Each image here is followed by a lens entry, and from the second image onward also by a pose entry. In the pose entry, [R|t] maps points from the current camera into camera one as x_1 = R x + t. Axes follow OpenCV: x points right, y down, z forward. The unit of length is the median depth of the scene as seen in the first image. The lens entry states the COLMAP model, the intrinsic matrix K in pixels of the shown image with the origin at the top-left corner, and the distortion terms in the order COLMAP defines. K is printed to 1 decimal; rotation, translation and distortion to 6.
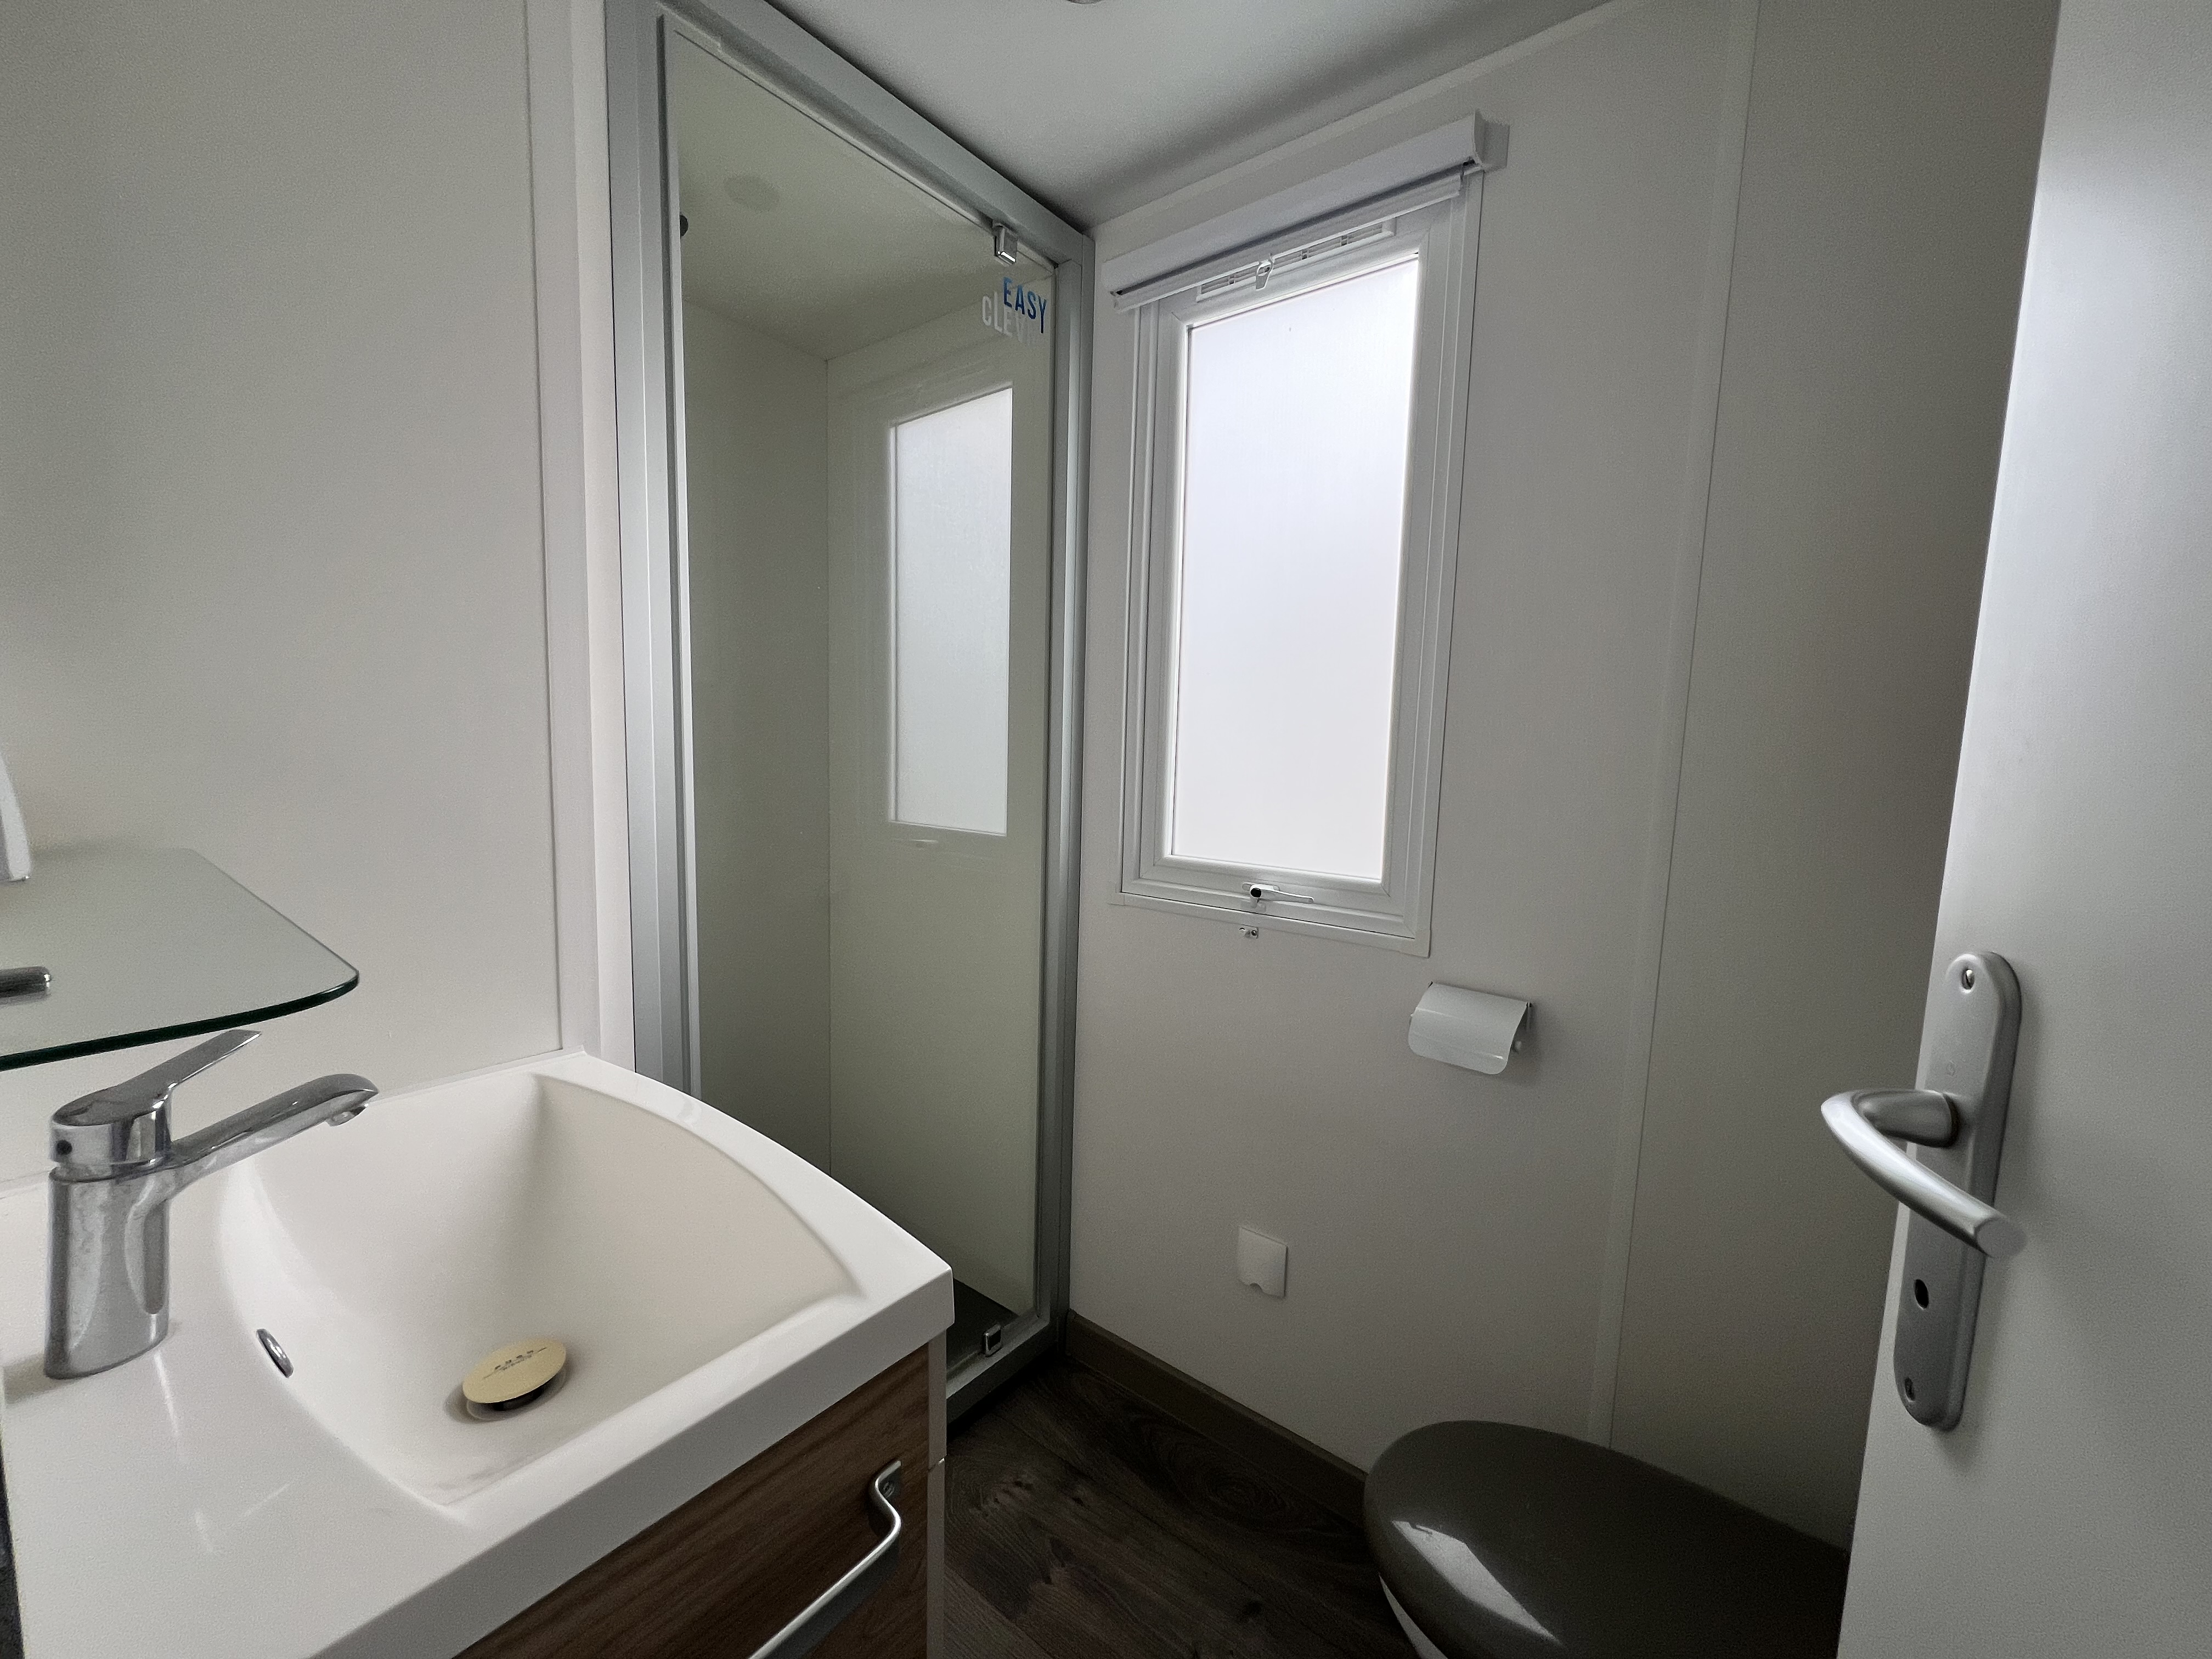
lens RADIAL K [[894.4, 0, 1099.2], [0, 894.4, 832.3], [0, 0, 1]] dist [0.000029, -0.000057]
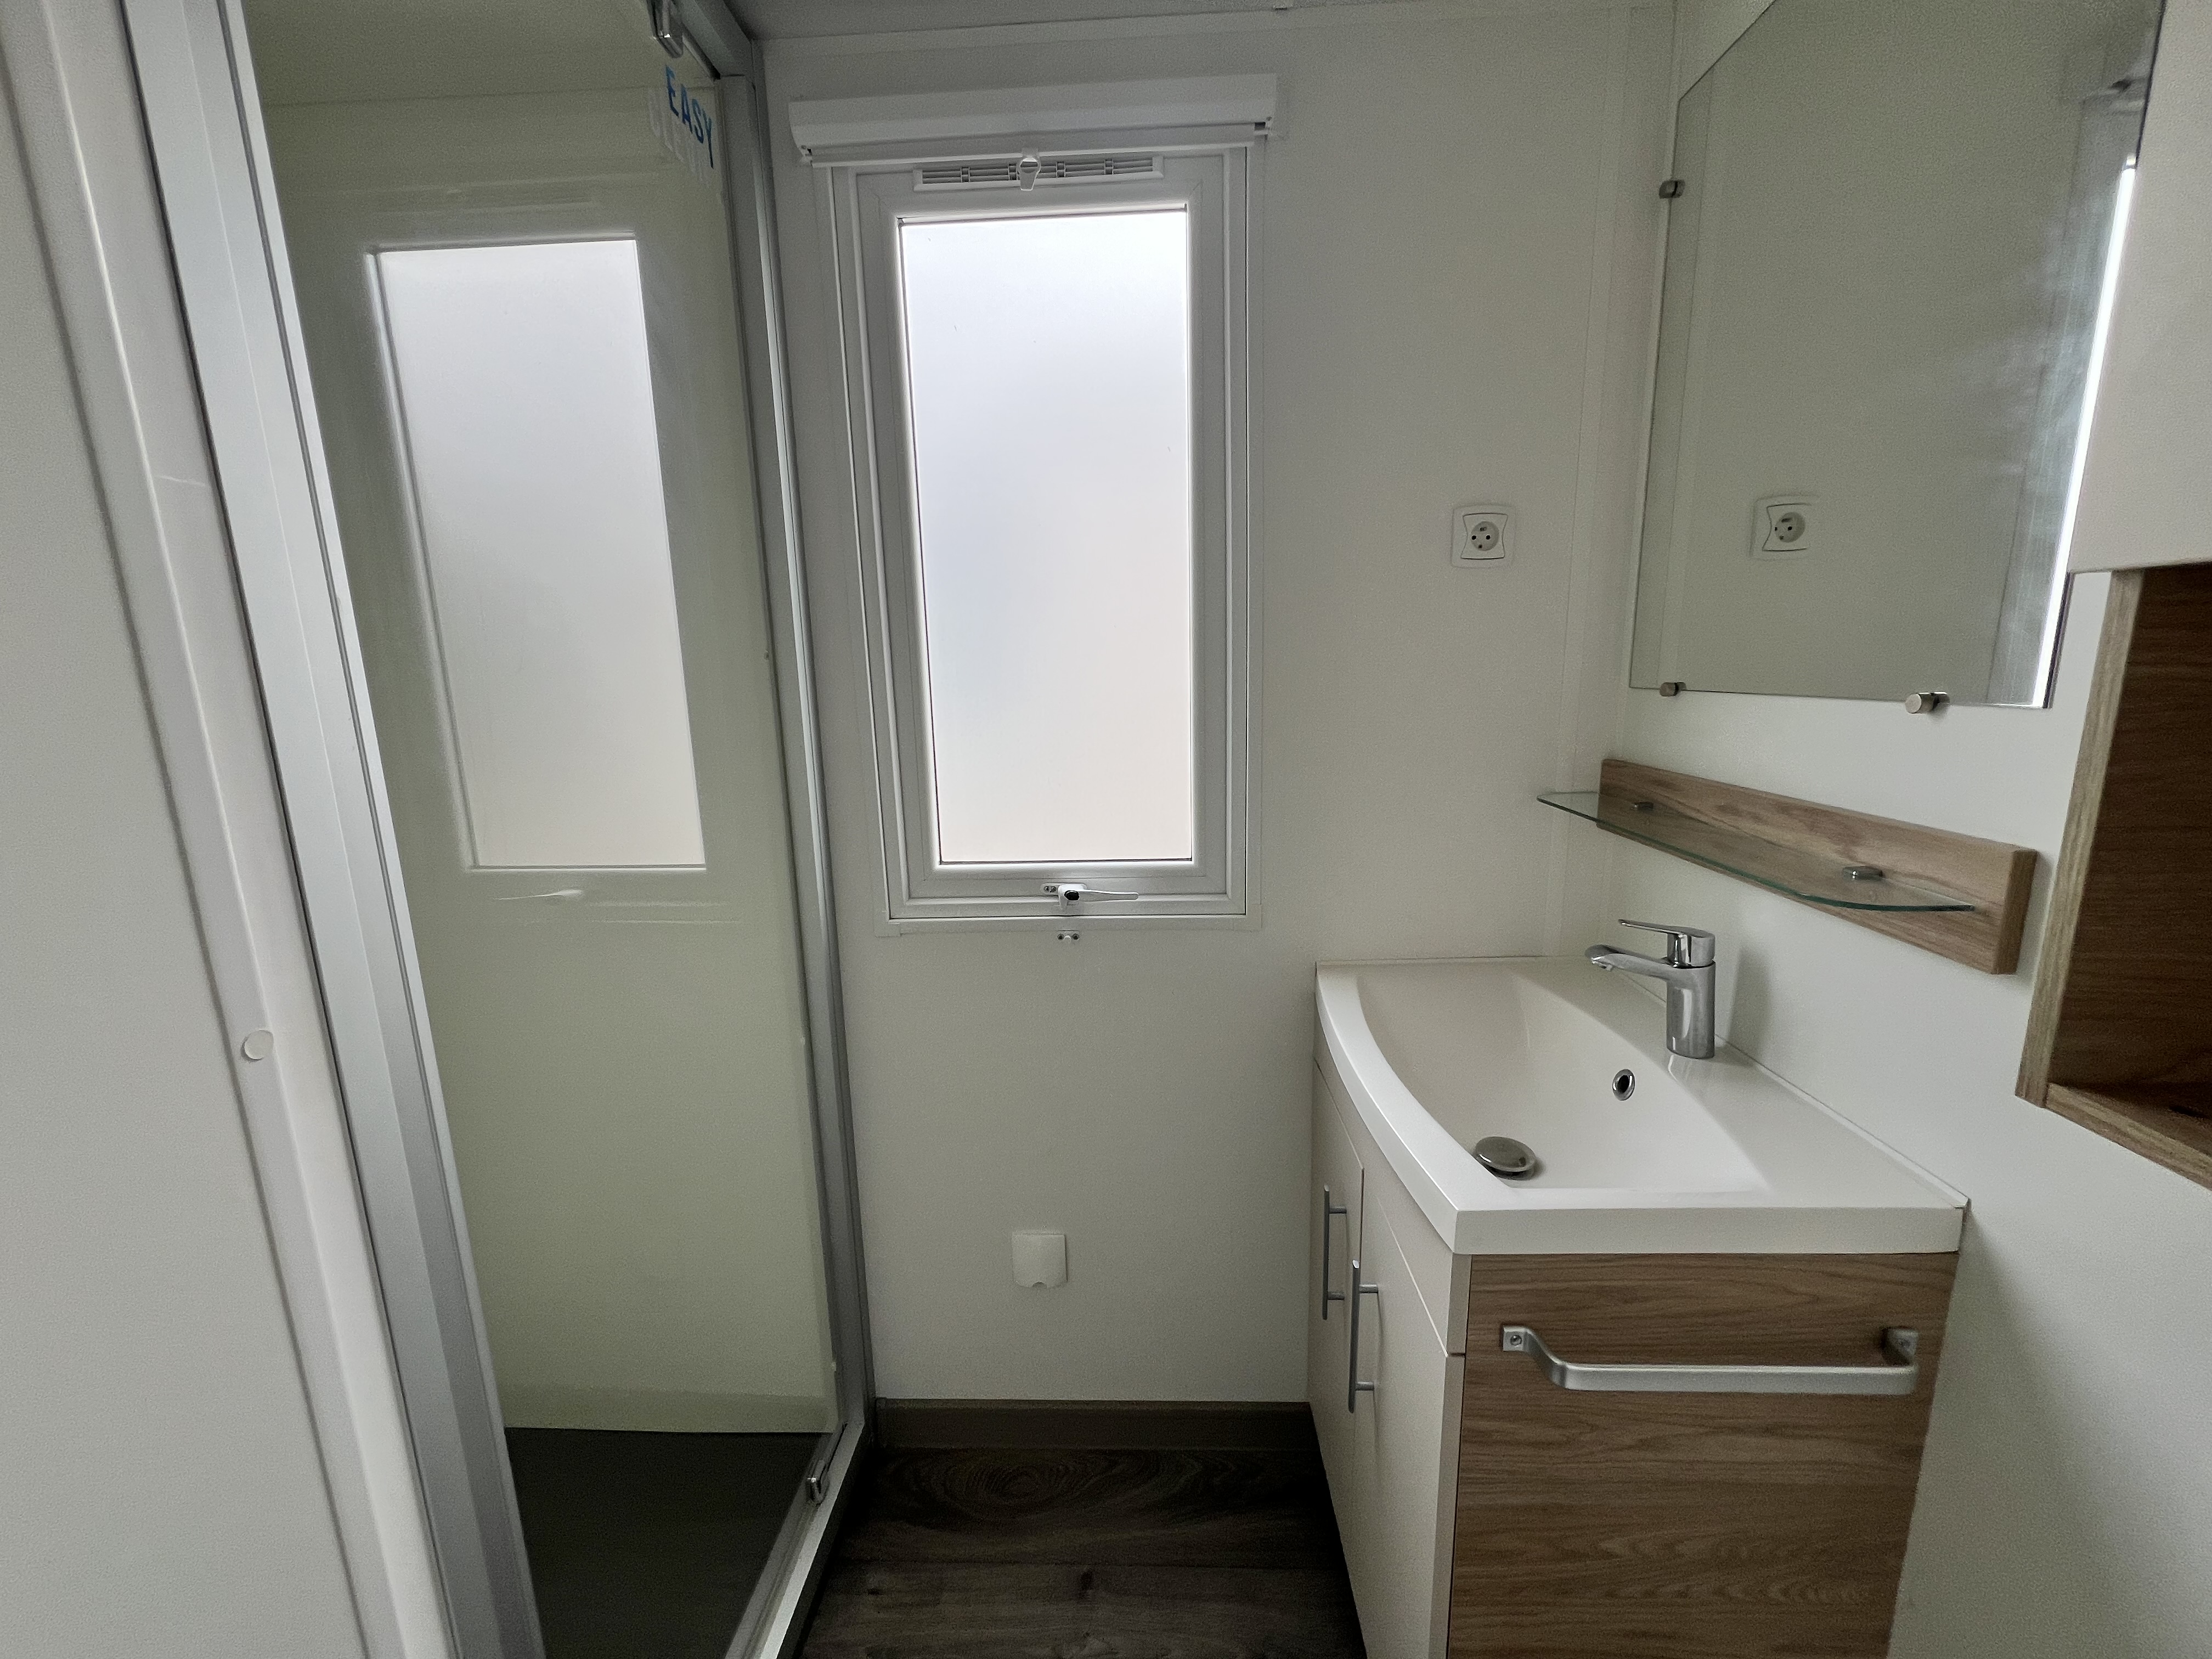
lens RADIAL K [[881.0, 0, 1139.7], [0, 881.0, 866.2], [0, 0, 1]] dist [-0.002200, -0.000266]
pose [[0.800829, -0.148909, 0.580085, -0.260255], [0.099067, 0.988190, 0.116906, -0.054081], [-0.590642, -0.036154, 0.806123, 0.198634]]
